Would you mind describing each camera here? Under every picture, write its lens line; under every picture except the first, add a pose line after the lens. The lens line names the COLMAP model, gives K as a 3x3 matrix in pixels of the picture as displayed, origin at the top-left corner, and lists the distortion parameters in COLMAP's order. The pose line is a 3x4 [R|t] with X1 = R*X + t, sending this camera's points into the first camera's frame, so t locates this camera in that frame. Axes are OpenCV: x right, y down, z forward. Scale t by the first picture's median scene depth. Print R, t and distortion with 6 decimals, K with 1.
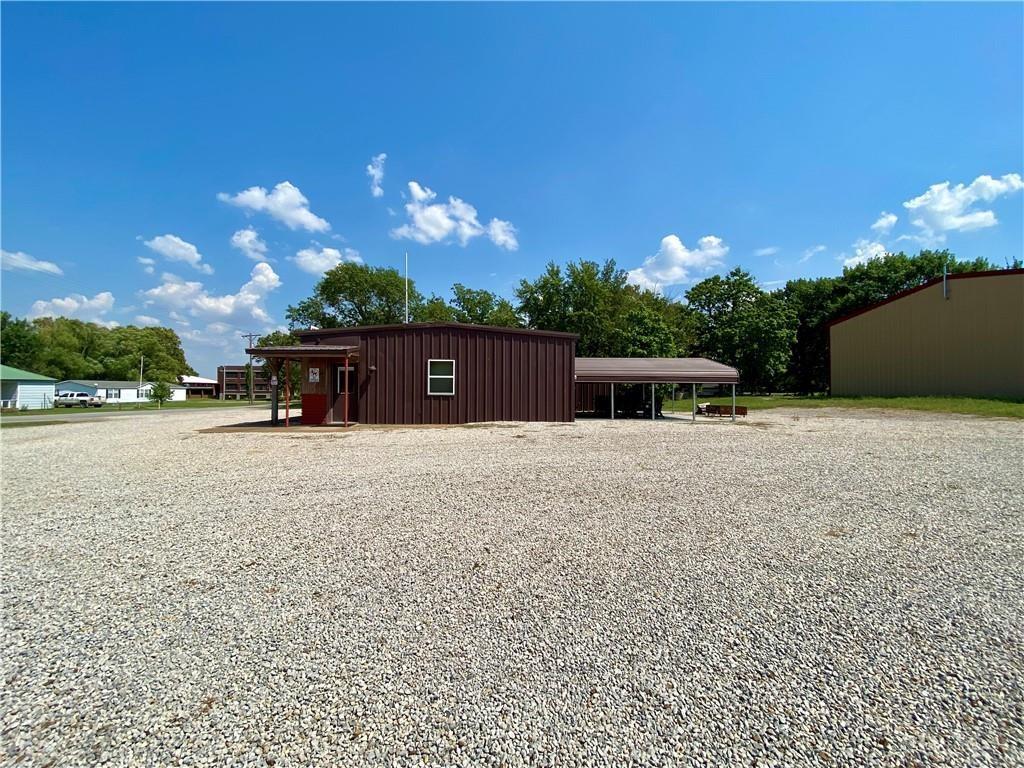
lens RADIAL K [[408.1, 0, 512.0], [0, 408.1, 384.0], [0, 0, 1]] dist [0.001737, -0.015166]
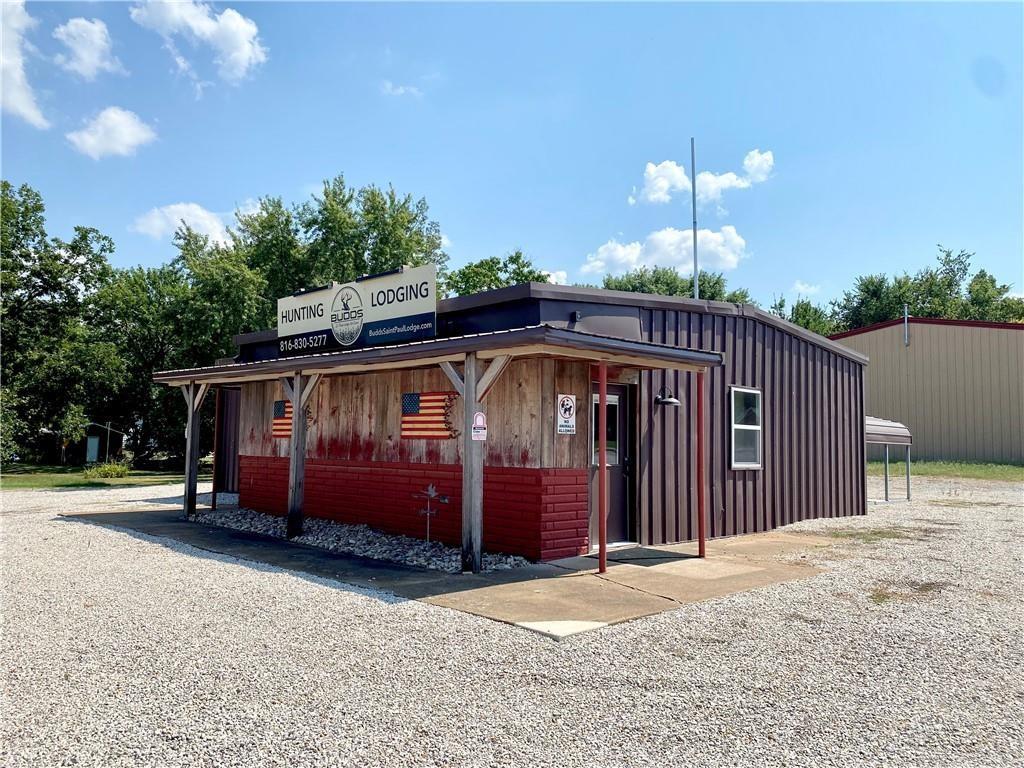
lens RADIAL K [[796.2, 0, 488.7], [0, 796.2, 383.6], [0, 0, 1]] dist [-0.032920, -0.002394]
pose [[0.723537, 0.061058, 0.687580, -0.862381], [-0.018843, 0.997456, -0.068747, 0.000284], [-0.690028, 0.036785, 0.722847, 0.476774]]
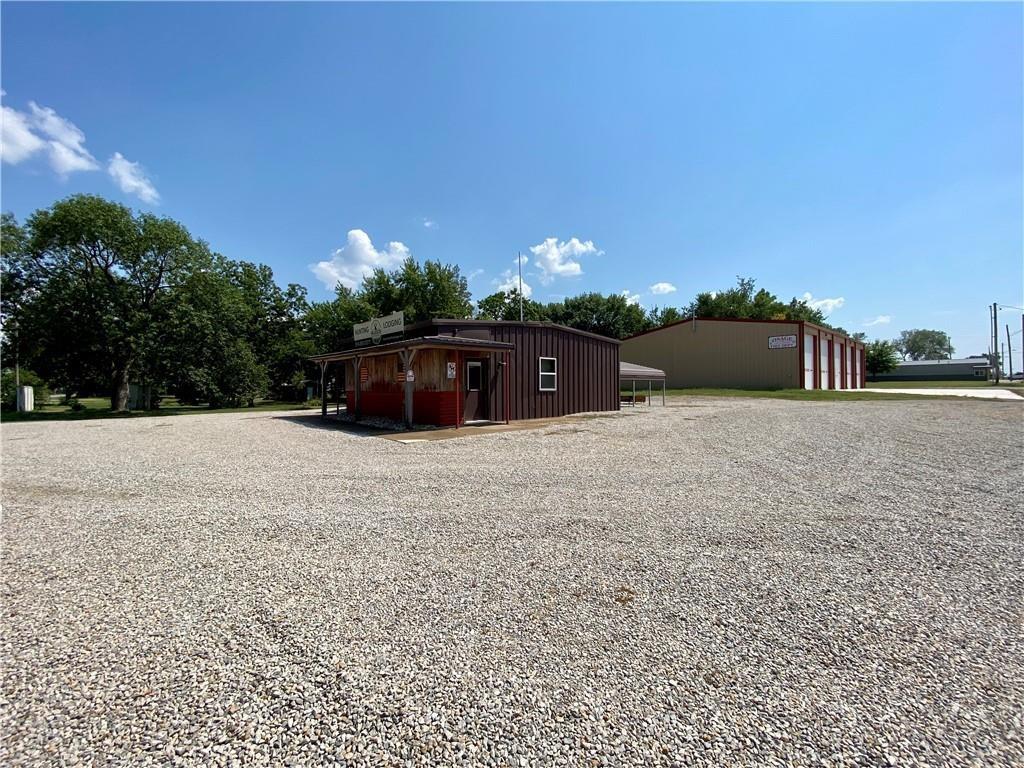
lens RADIAL K [[418.3, 0, 512.0], [0, 418.3, 384.0], [0, 0, 1]] dist [0.009956, -0.016893]
pose [[0.745065, -0.006020, 0.666964, -0.859110], [0.005810, 0.999980, 0.002535, 0.006110], [-0.666966, 0.001987, 0.745085, 0.194846]]
